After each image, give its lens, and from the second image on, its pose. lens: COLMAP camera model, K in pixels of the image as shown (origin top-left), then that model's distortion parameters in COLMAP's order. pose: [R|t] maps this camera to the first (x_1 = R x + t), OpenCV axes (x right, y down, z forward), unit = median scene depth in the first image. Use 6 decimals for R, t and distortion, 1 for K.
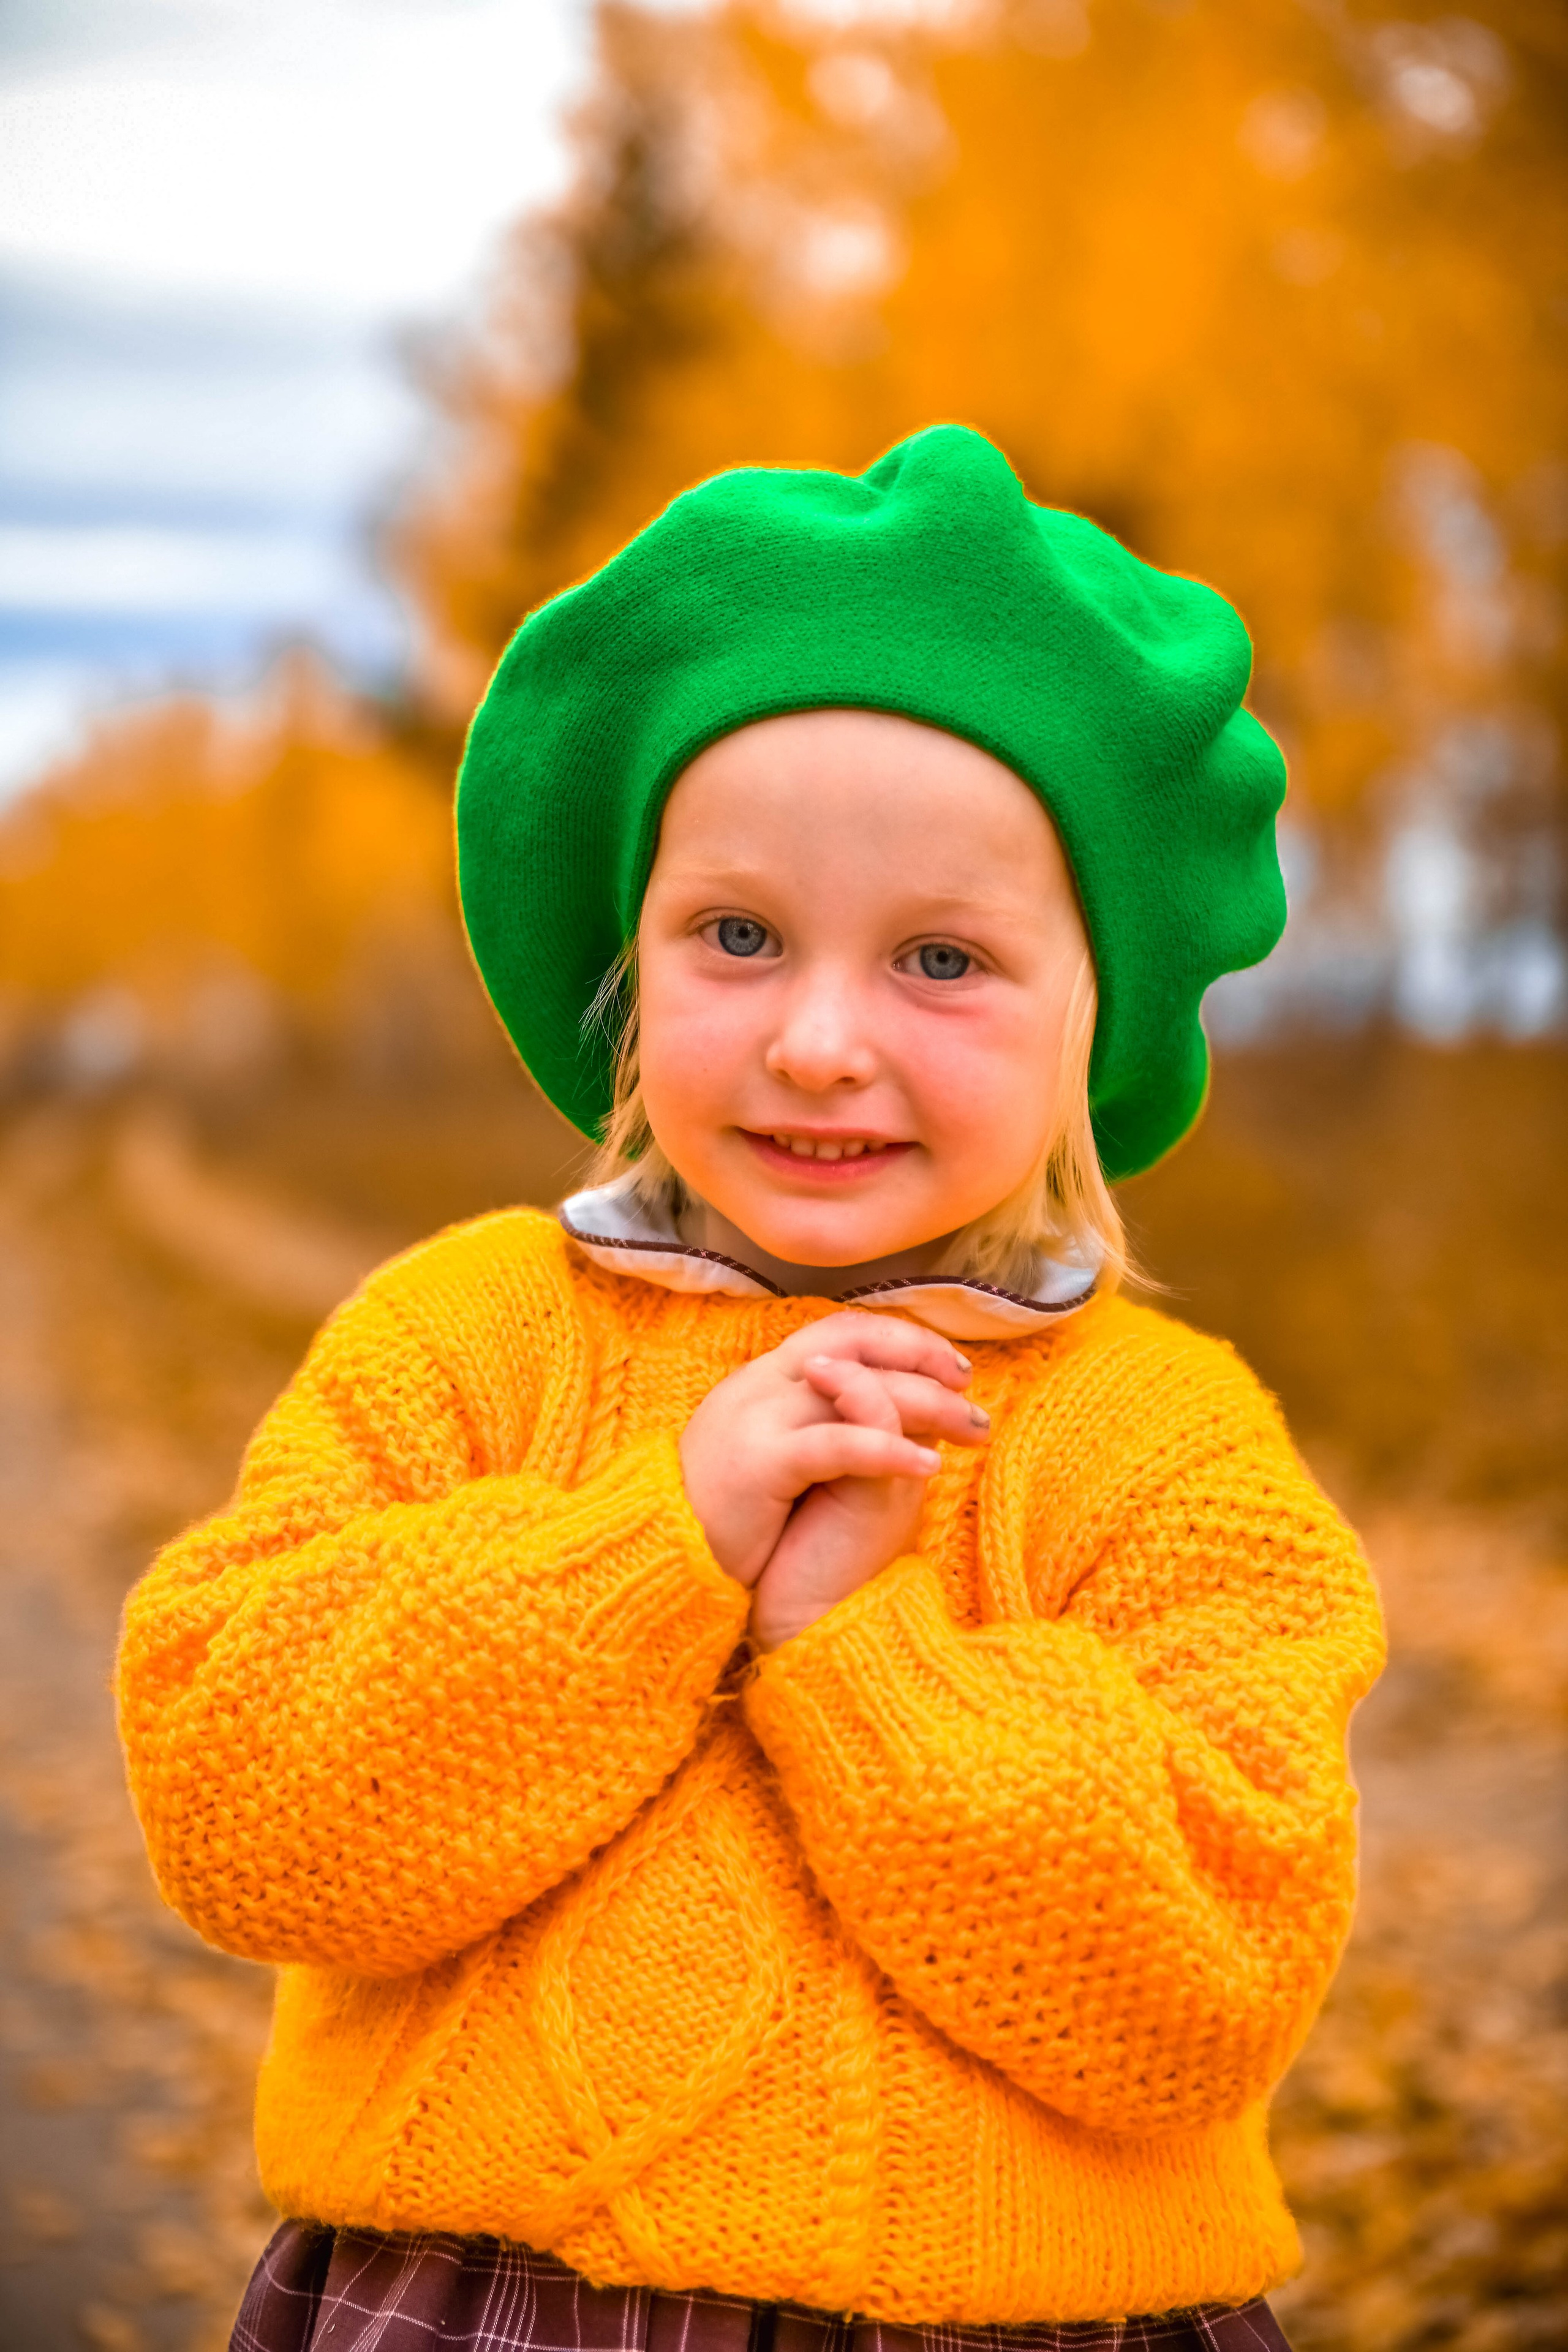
lens RADIAL K [[4514.4, 0, 784.0], [0, 4514.4, 1176.0], [0, 0, 1]] dist [0.333605, -5.714120]
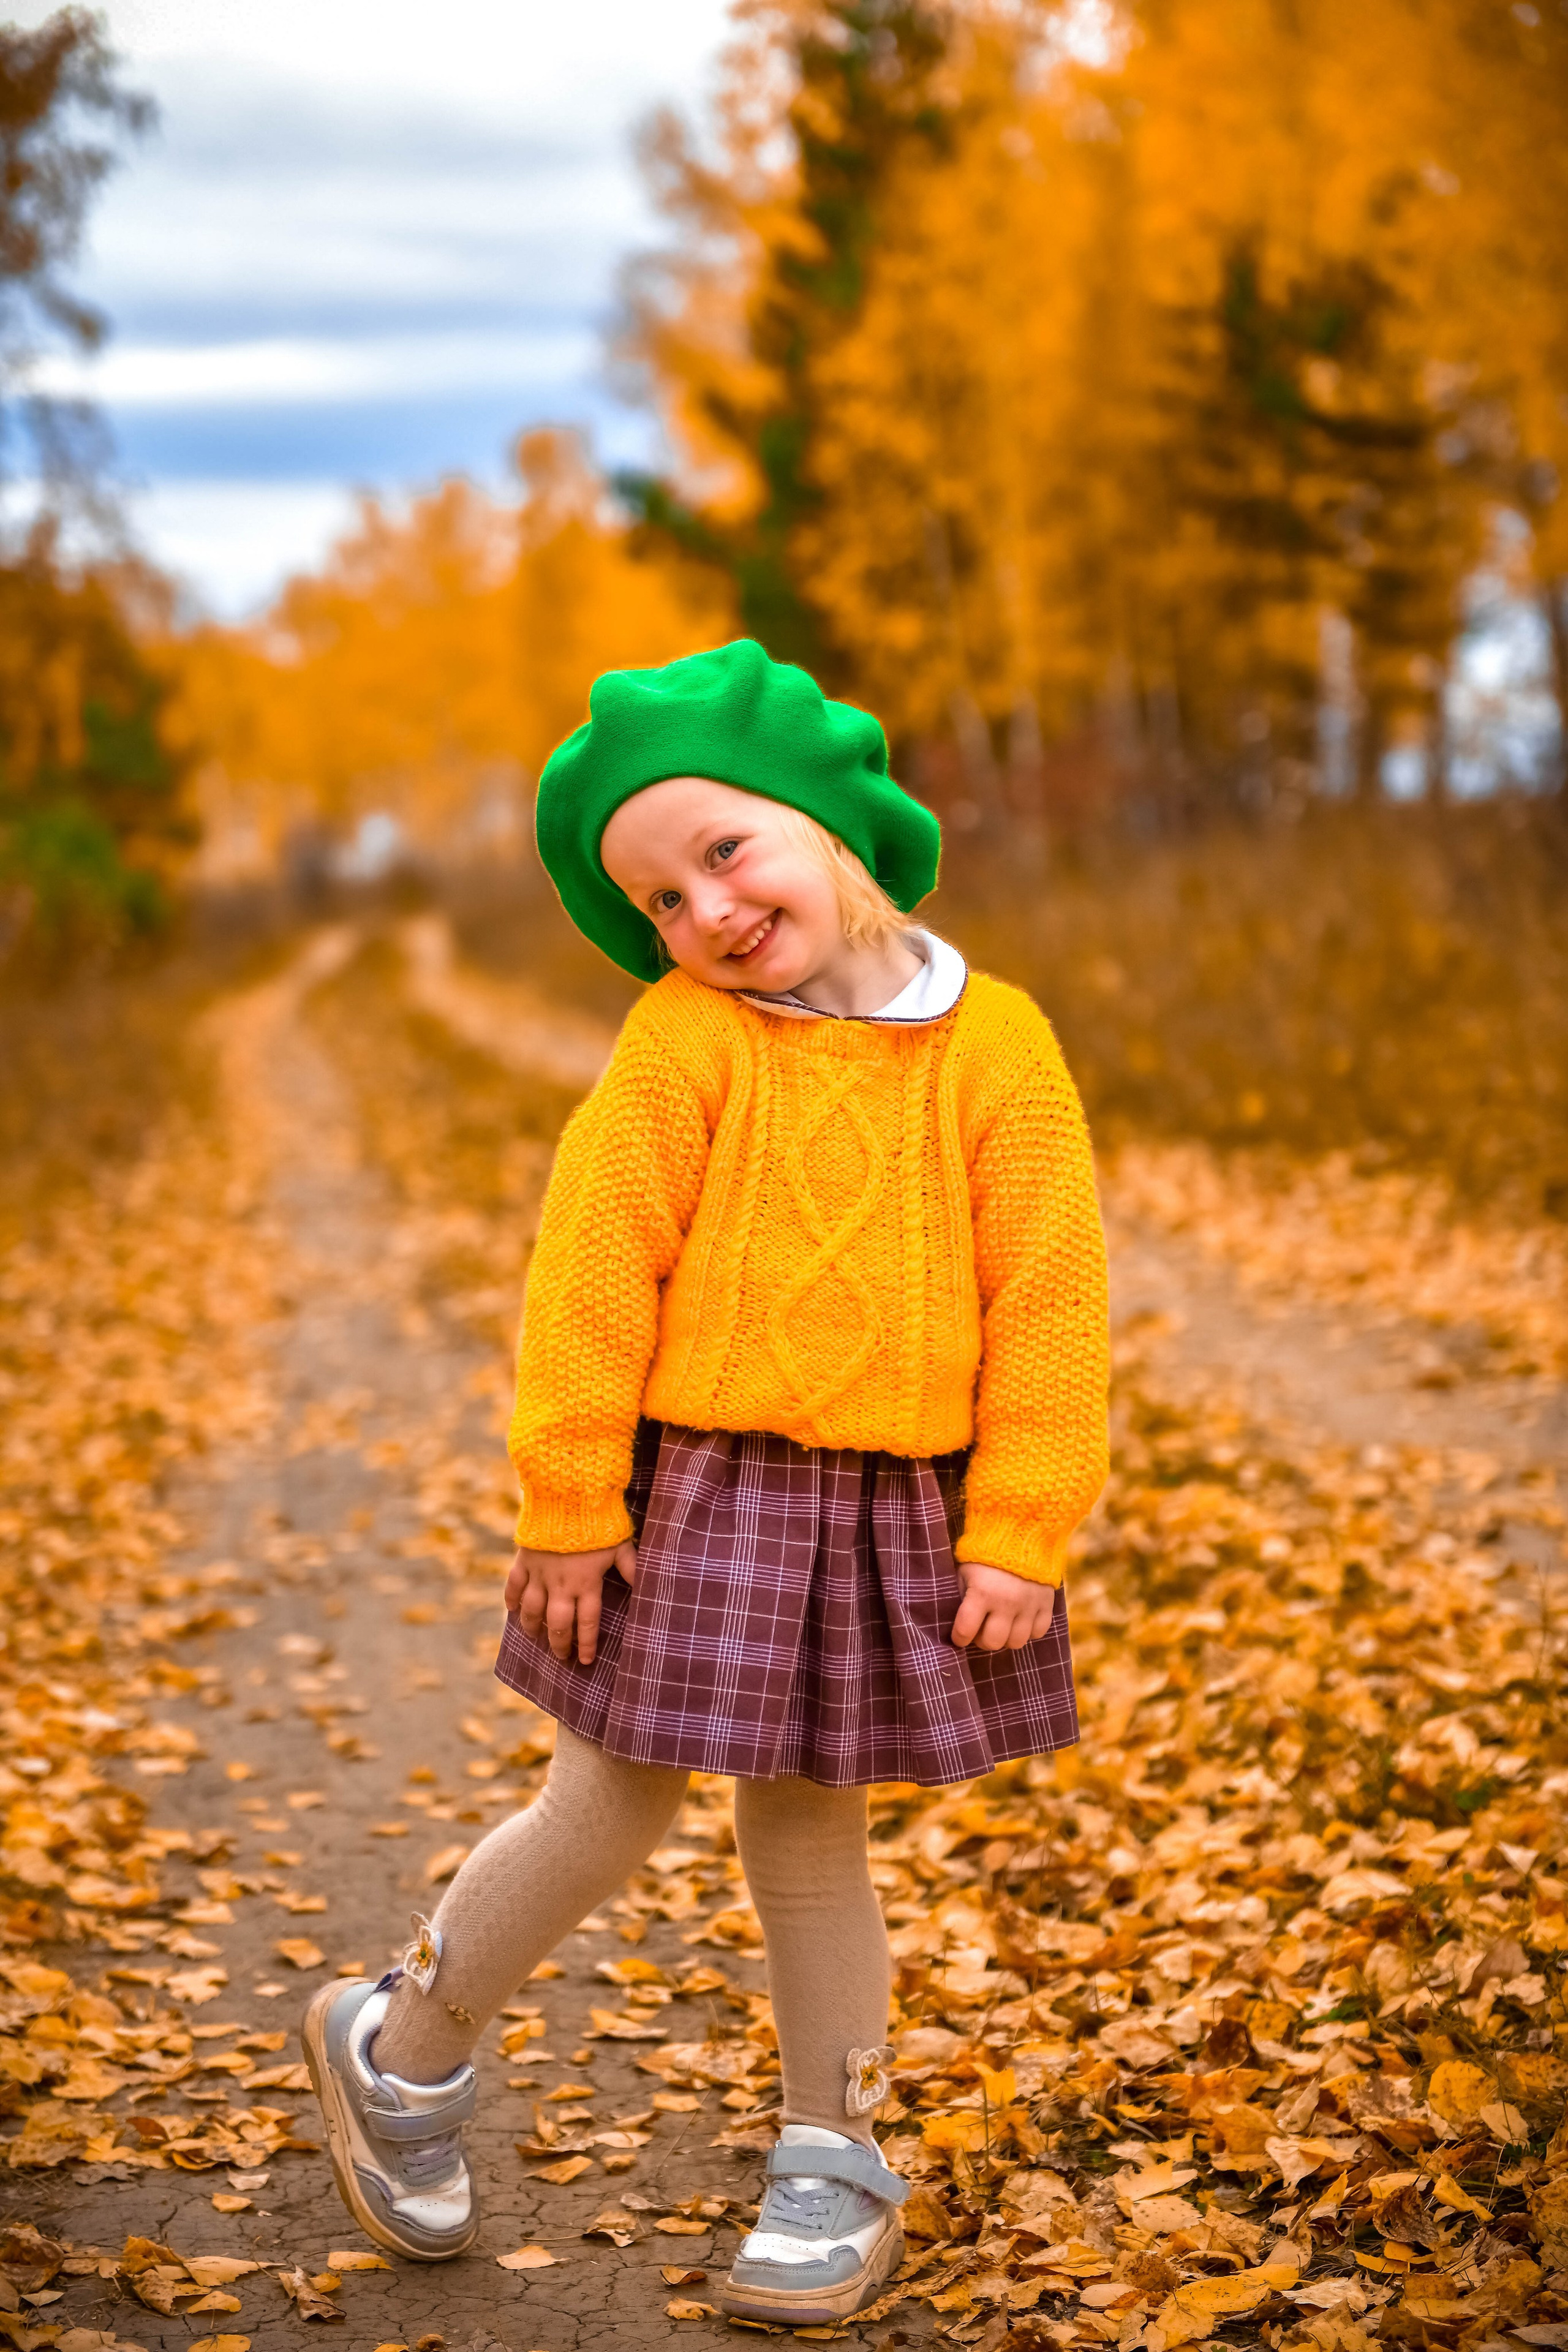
lens RADIAL K [[4514.4, 0, 784.0], [0, 4514.4, 1176.0], [0, 0, 1]] dist [0.333605, -5.714120]
pose [[0.998155, -0.014566, -0.058949, 0.086987], [0.017202, 0.998863, 0.044457, -0.002049], [0.058234, -0.045389, 0.997271, -1.282324]]
